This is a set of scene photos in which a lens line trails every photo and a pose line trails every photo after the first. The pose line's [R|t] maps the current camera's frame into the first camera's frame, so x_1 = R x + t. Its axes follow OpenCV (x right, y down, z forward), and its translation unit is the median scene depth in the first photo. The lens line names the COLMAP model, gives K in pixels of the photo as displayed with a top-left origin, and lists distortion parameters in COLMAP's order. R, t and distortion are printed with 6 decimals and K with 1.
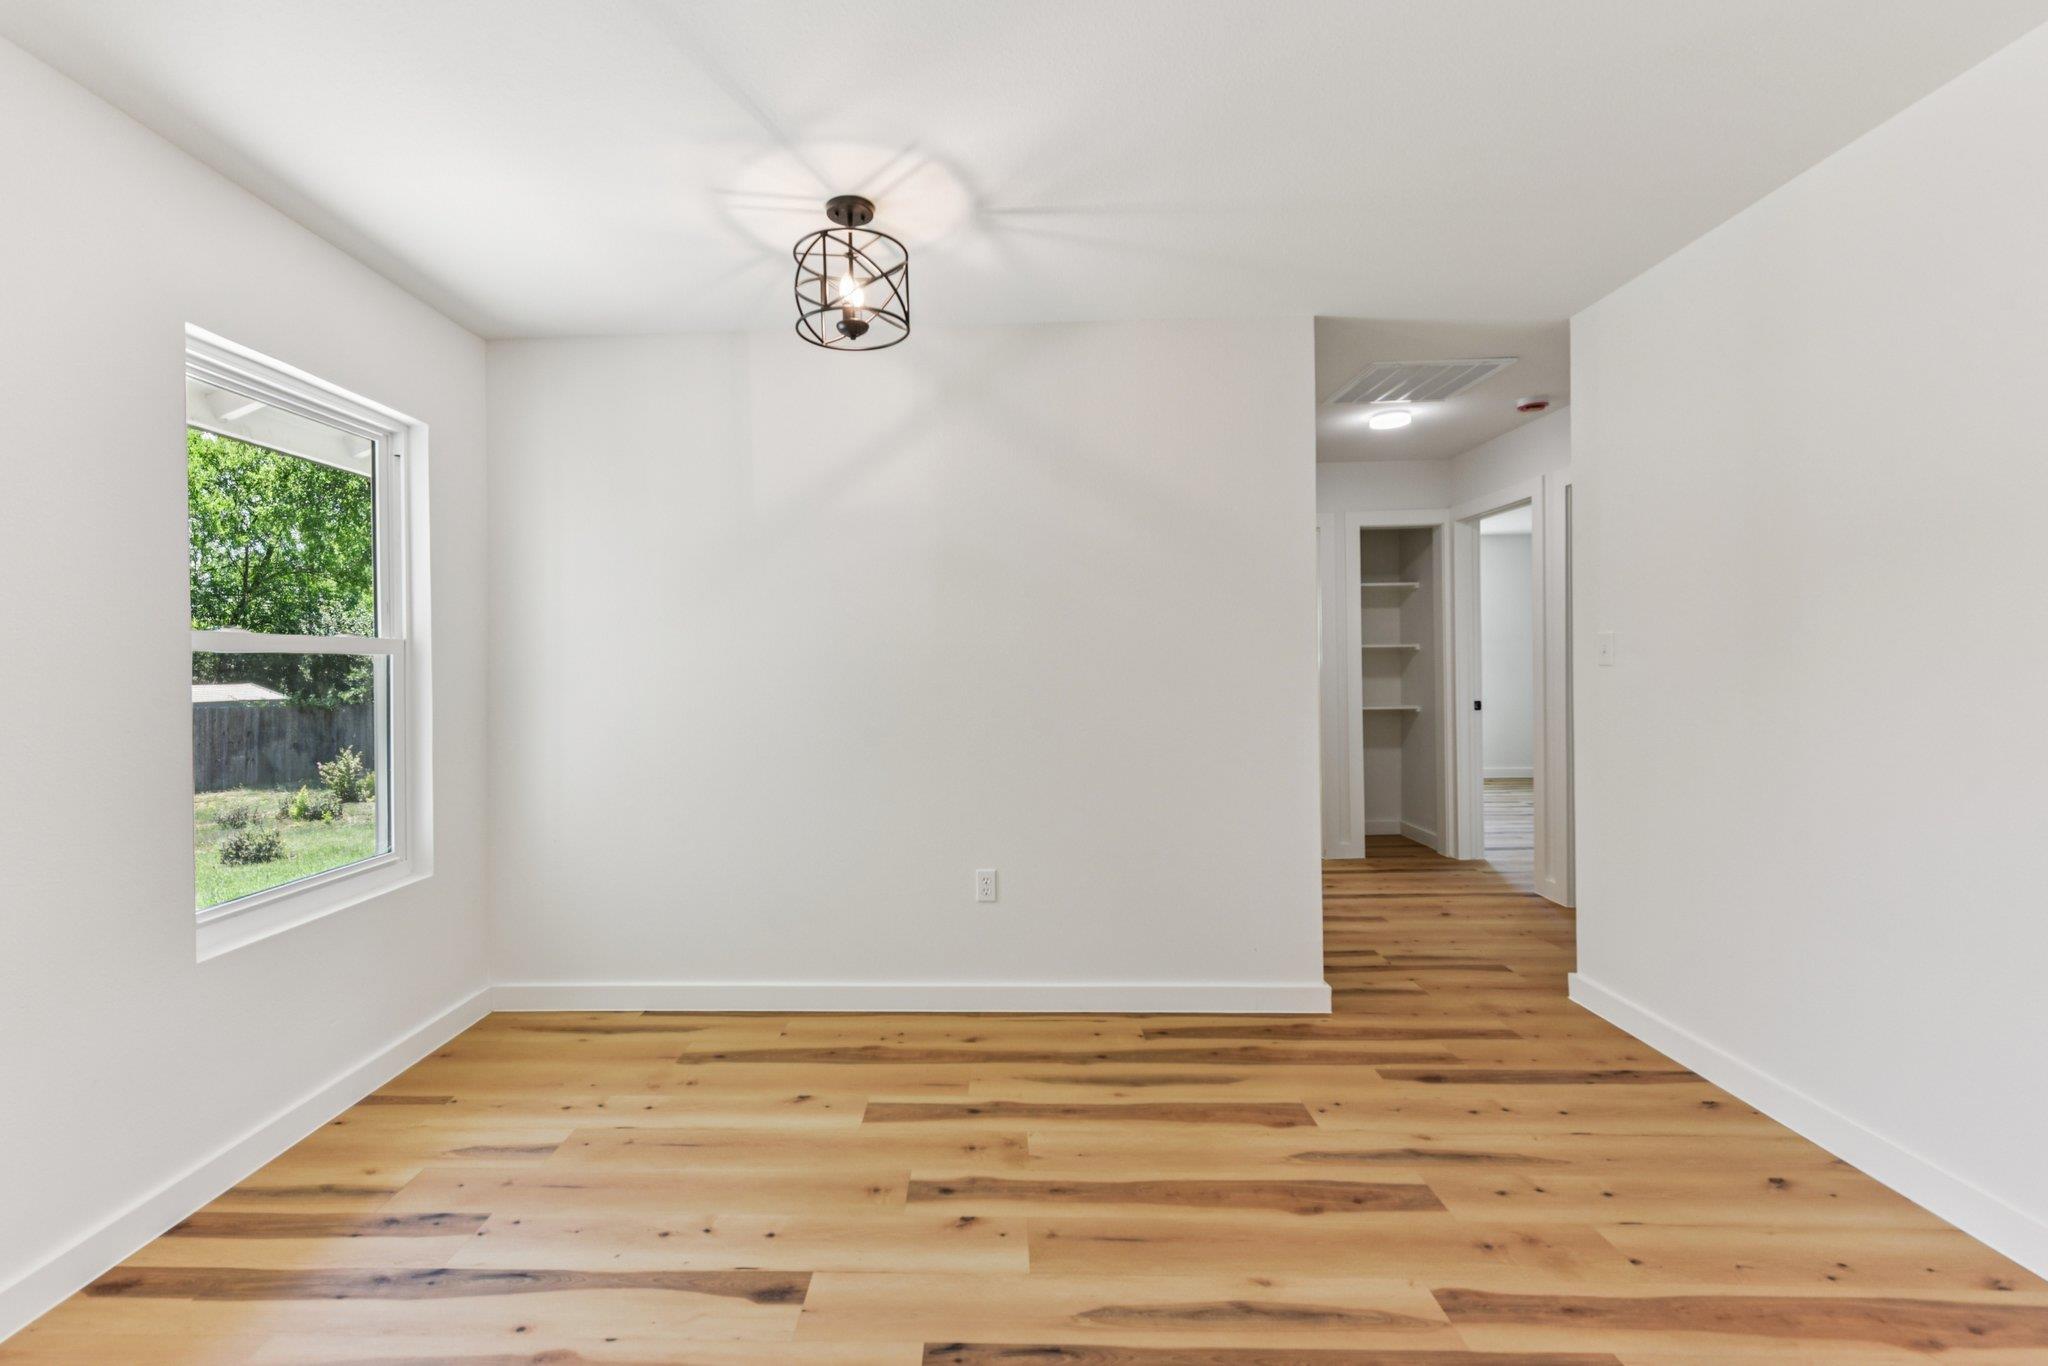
lens RADIAL K [[867.2, 0, 975.0], [0, 867.2, 658.9], [0, 0, 1]] dist [0.001824, 0.000192]
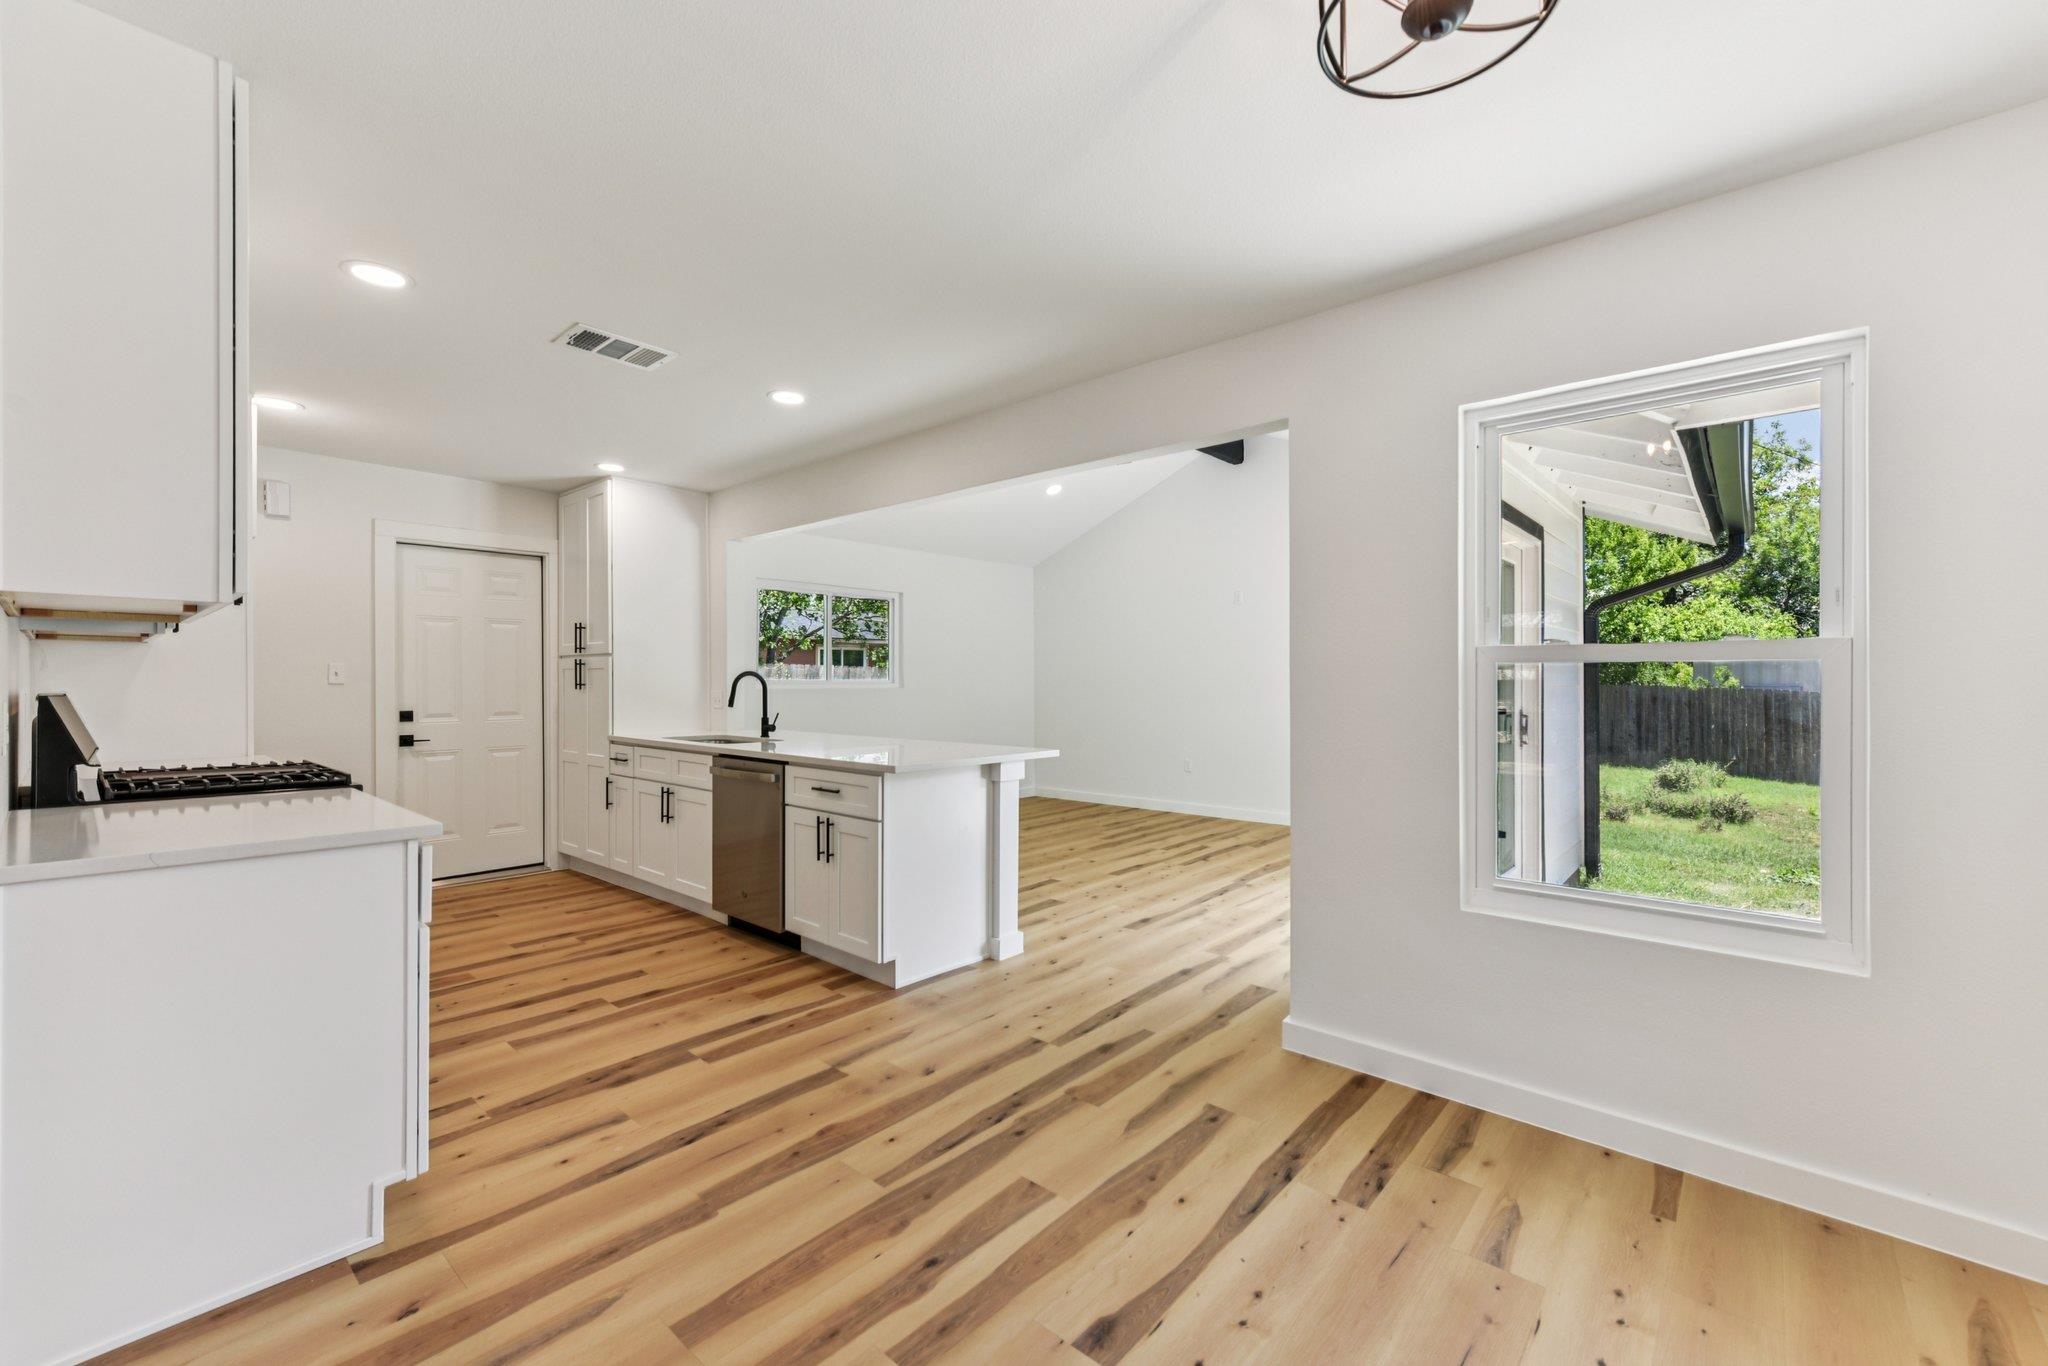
lens RADIAL K [[836.3, 0, 1023.3], [0, 836.3, 681.2], [0, 0, 1]] dist [-0.000472, 0.000126]
pose [[-0.634505, 0.008744, -0.772869, 0.372847], [0.008076, 0.999956, 0.004683, 0.003242], [0.772876, -0.003270, -0.634548, 1.059173]]
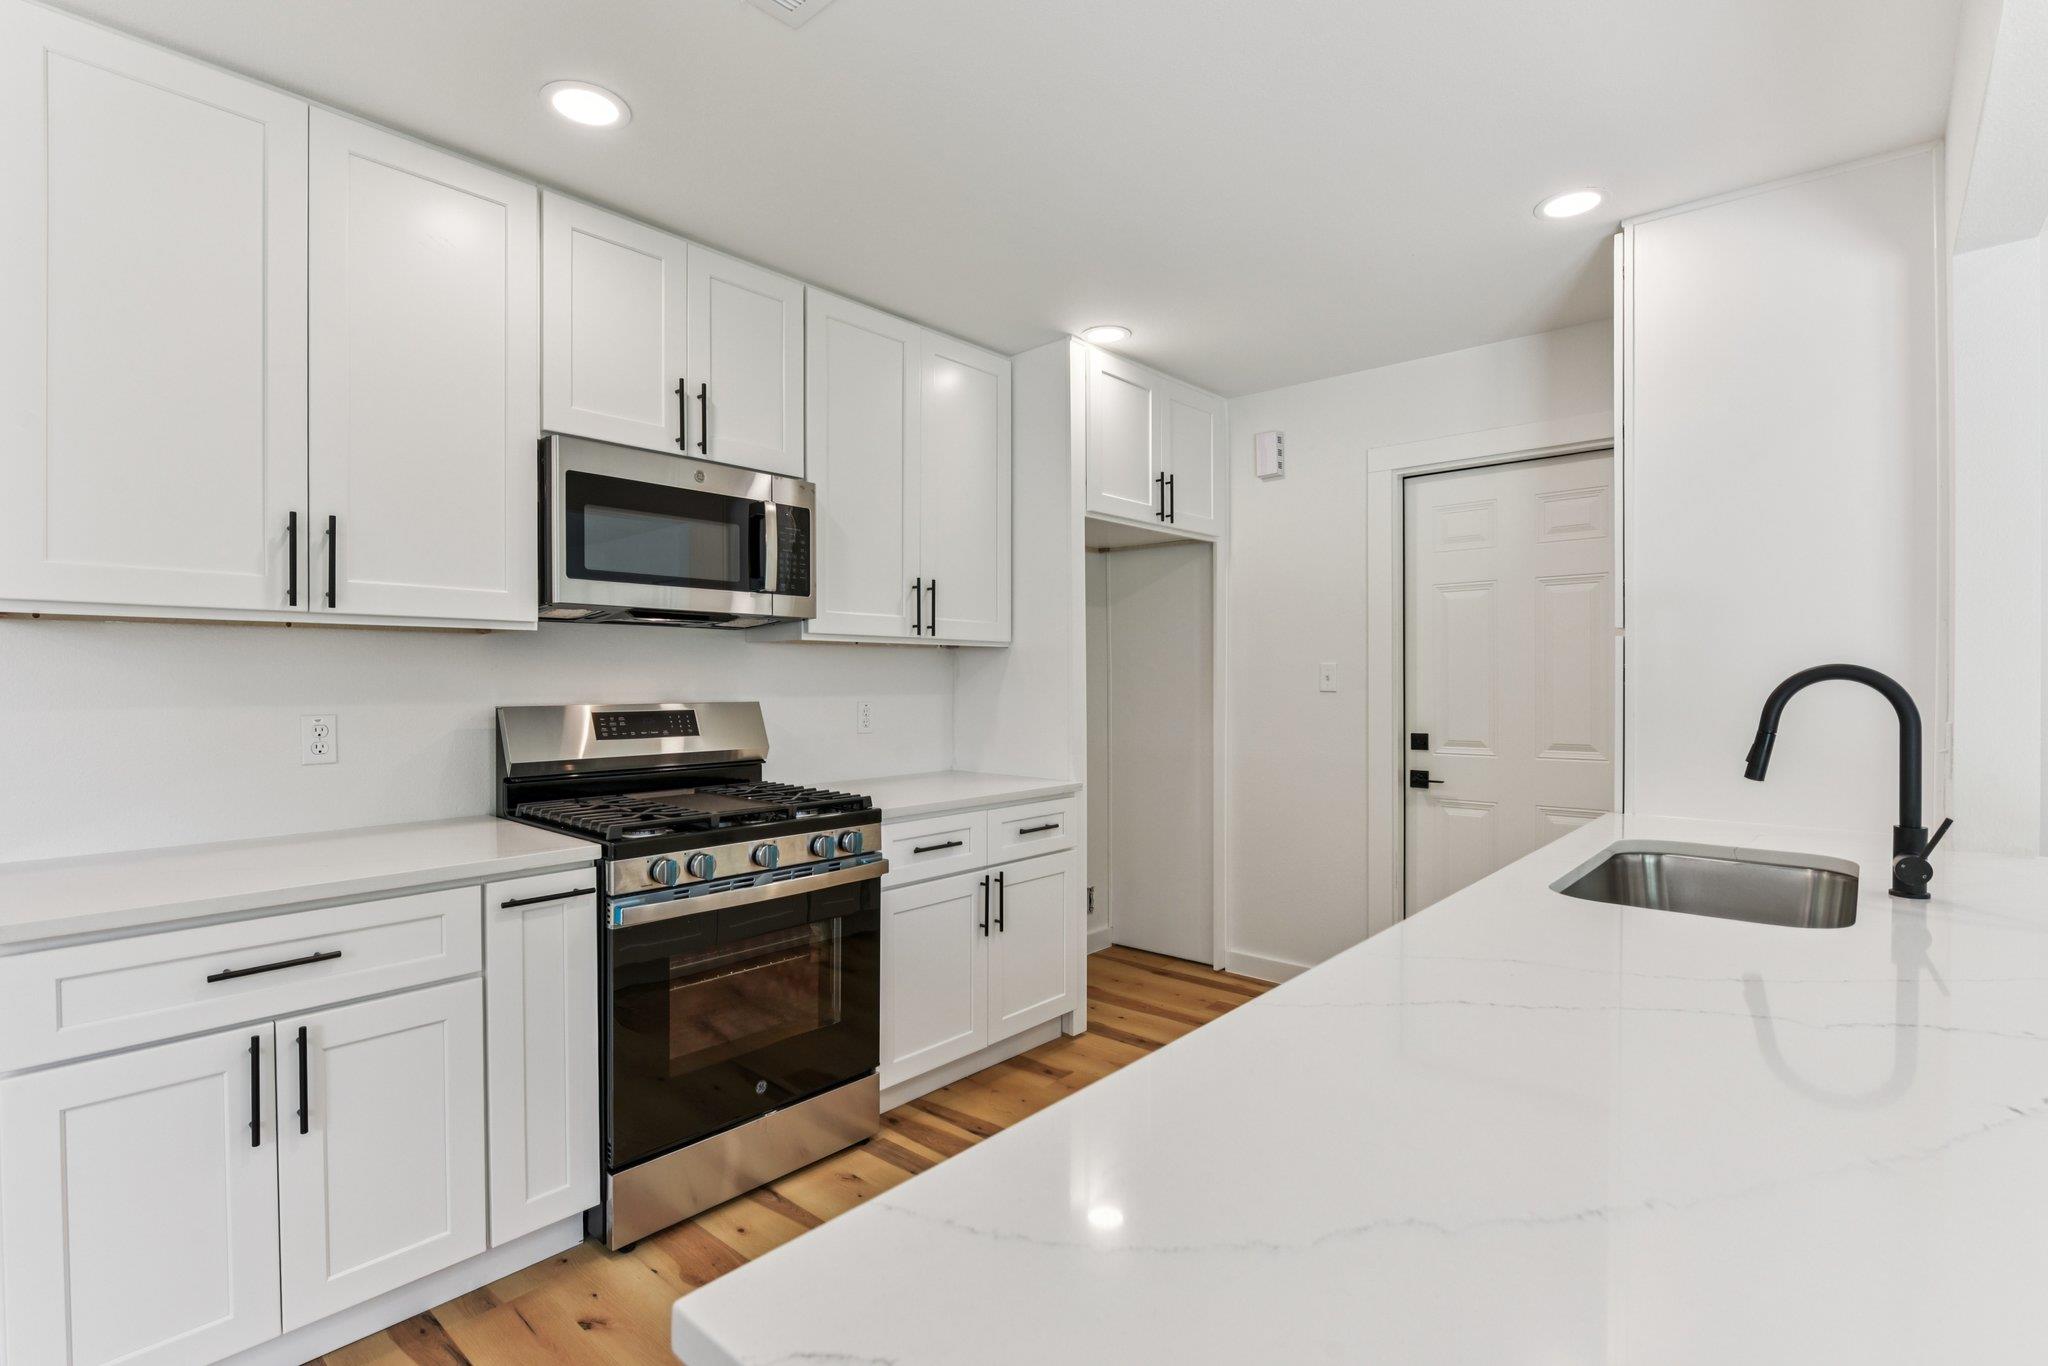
lens RADIAL K [[972.1, 0, 1024.5], [0, 972.1, 688.4], [0, 0, 1]] dist [-0.002773, -0.000370]
pose [[-0.776443, 0.004365, 0.630172, -0.721127], [0.006712, 0.999977, 0.001344, -0.004554], [-0.630151, 0.005273, -0.776454, 0.202814]]
